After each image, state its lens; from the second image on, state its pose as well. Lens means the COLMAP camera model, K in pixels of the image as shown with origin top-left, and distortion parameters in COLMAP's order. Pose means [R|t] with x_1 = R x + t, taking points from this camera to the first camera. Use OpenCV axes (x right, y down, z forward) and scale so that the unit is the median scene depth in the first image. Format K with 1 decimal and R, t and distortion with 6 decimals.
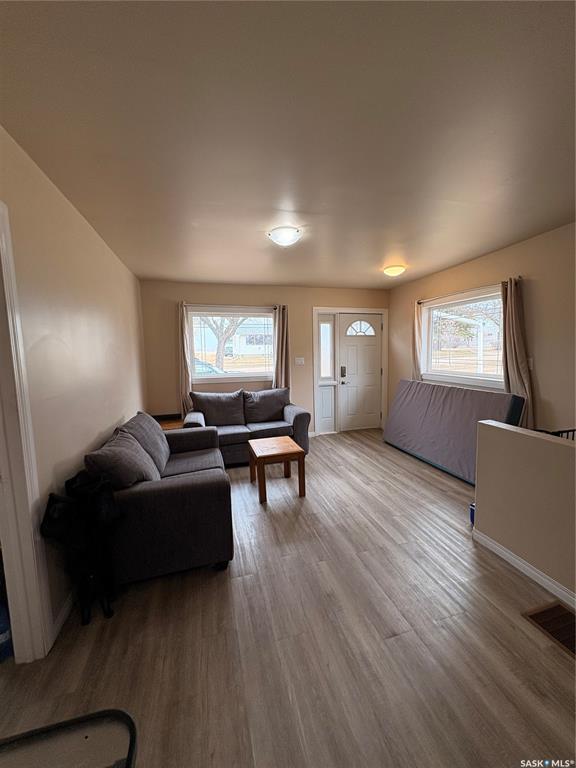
lens RADIAL K [[305.4, 0, 289.1], [0, 305.4, 381.2], [0, 0, 1]] dist [-0.000221, 0.000010]
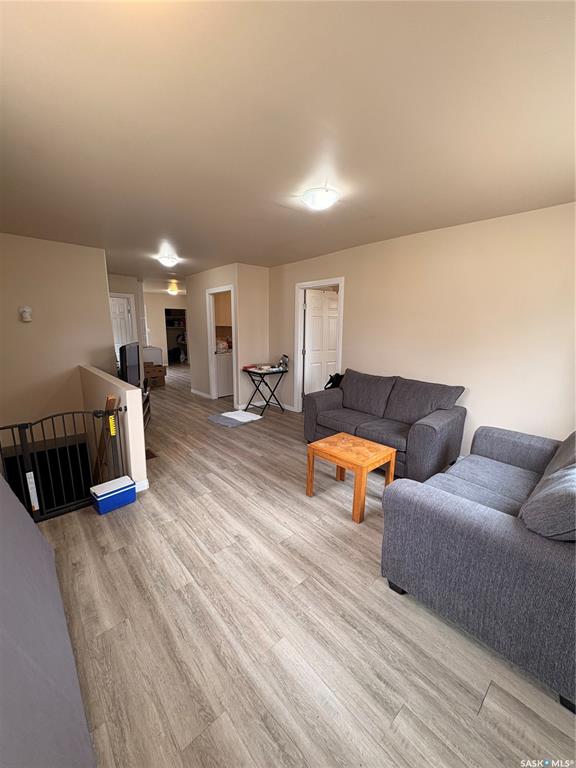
lens RADIAL K [[305.4, 0, 287.5], [0, 305.4, 385.9], [0, 0, 1]] dist [-0.000221, 0.000010]
pose [[-0.901038, 0.096679, -0.422828, 0.380508], [-0.033716, 0.956281, 0.290499, -0.150869], [0.432427, 0.276007, -0.858386, 1.413895]]
